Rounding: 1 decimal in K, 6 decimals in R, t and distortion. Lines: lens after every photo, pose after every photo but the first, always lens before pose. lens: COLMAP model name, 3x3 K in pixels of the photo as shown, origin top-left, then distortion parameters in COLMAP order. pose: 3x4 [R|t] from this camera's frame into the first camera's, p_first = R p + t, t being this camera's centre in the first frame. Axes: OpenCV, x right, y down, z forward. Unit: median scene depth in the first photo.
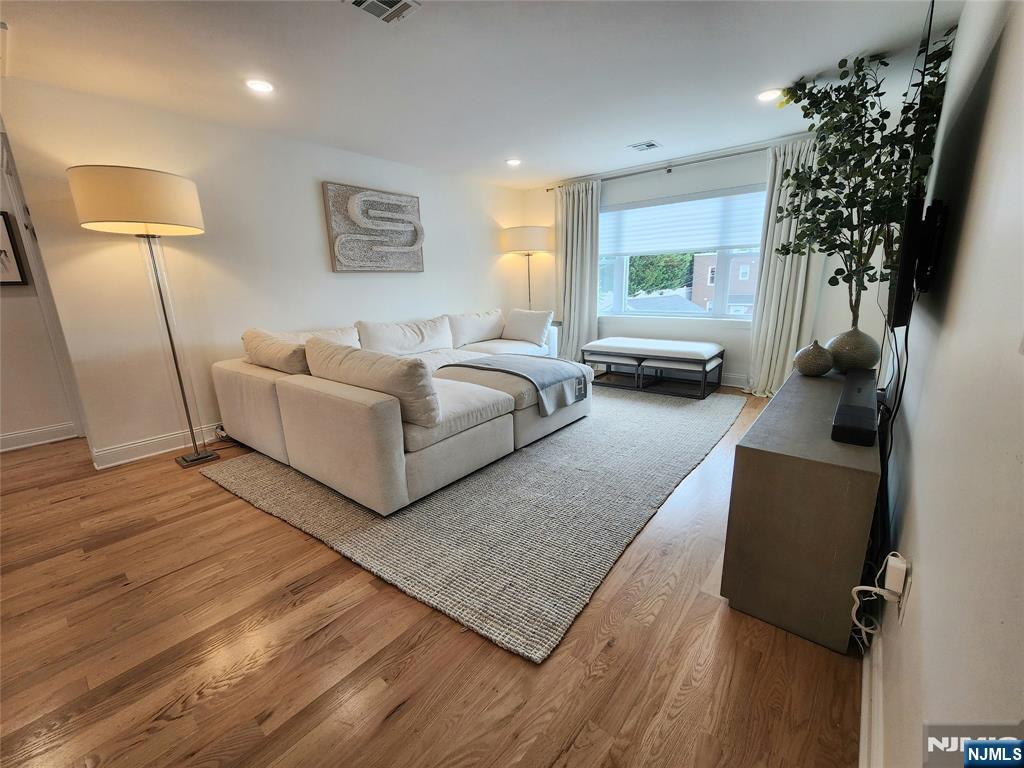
lens RADIAL K [[422.8, 0, 513.7], [0, 422.8, 381.6], [0, 0, 1]] dist [-0.002616, 0.001223]
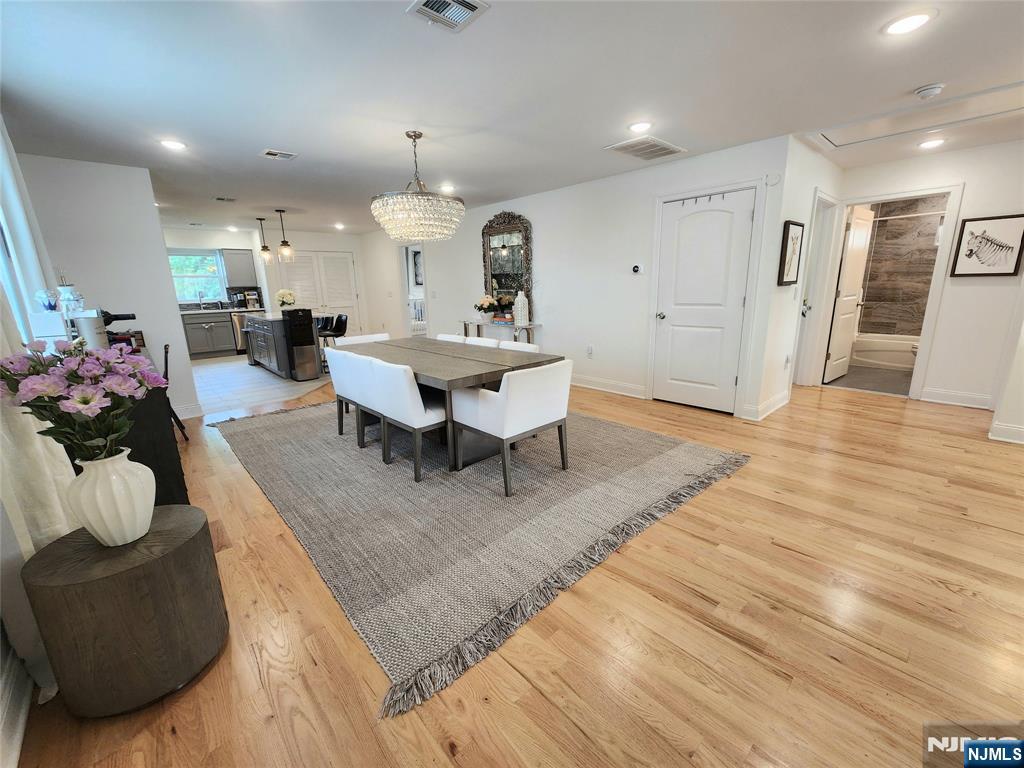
lens RADIAL K [[422.8, 0, 512.3], [0, 422.8, 386.7], [0, 0, 1]] dist [-0.002616, 0.001223]
pose [[-0.129399, 0.261217, -0.956568, 0.329606], [-0.200710, 0.937810, 0.283245, 0.010763], [0.971067, 0.228644, -0.068923, -0.291319]]
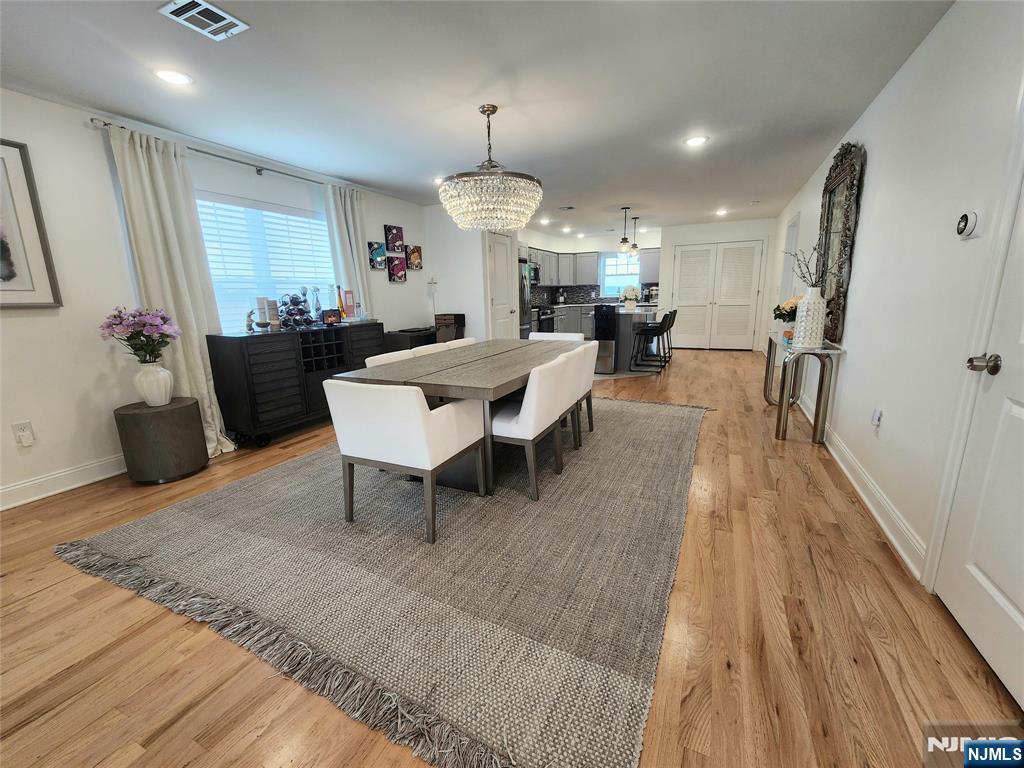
lens RADIAL K [[422.8, 0, 513.5], [0, 422.8, 384.4], [0, 0, 1]] dist [-0.002616, 0.001223]
pose [[-0.965892, 0.098305, -0.239559, -0.876582], [-0.013585, 0.904624, 0.425993, -0.109629], [0.258588, 0.414718, -0.872434, 0.542075]]
